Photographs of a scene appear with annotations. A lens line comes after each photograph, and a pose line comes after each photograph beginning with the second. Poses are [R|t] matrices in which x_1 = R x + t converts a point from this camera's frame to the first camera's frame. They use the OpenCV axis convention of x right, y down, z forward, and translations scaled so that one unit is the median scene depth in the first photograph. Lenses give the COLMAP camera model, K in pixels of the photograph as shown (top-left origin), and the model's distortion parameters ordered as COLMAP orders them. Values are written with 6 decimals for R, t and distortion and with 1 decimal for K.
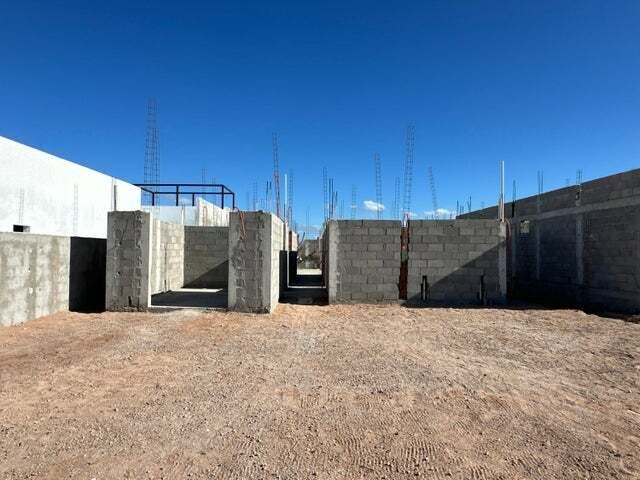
lens RADIAL K [[422.4, 0, 320.0], [0, 422.4, 240.0], [0, 0, 1]] dist [0.002616, 0.001147]
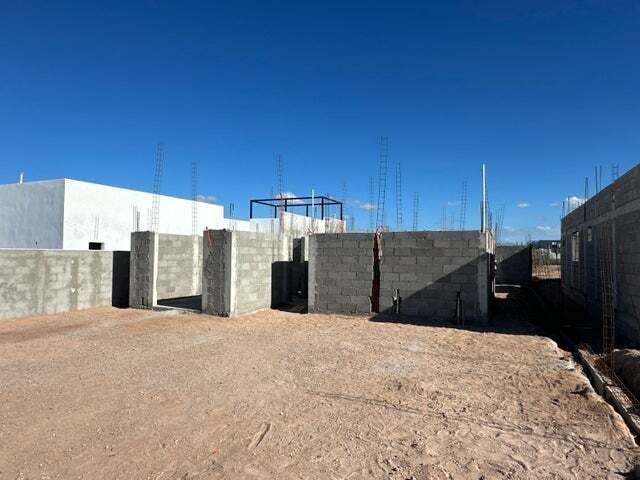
lens RADIAL K [[422.4, 0, 320.0], [0, 422.4, 240.0], [0, 0, 1]] dist [0.002616, 0.001147]
pose [[0.909256, -0.010925, -0.416094, 0.575273], [0.007699, 0.999926, -0.009430, -0.025107], [0.416166, 0.005371, 0.909273, 0.045854]]
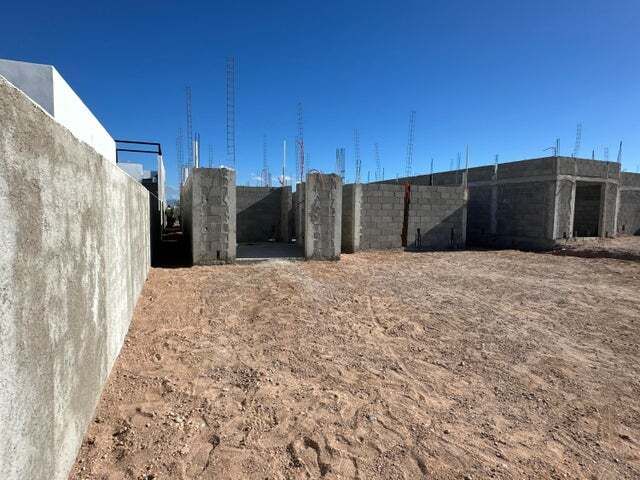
lens RADIAL K [[361.7, 0, 319.1], [0, 361.7, 238.1], [0, 0, 1]] dist [-0.004104, -0.000863]
pose [[0.929070, -0.021025, 0.369305, -0.537481], [-0.016399, 0.995060, 0.097907, 0.010093], [-0.369539, -0.097019, 0.924136, 0.075743]]
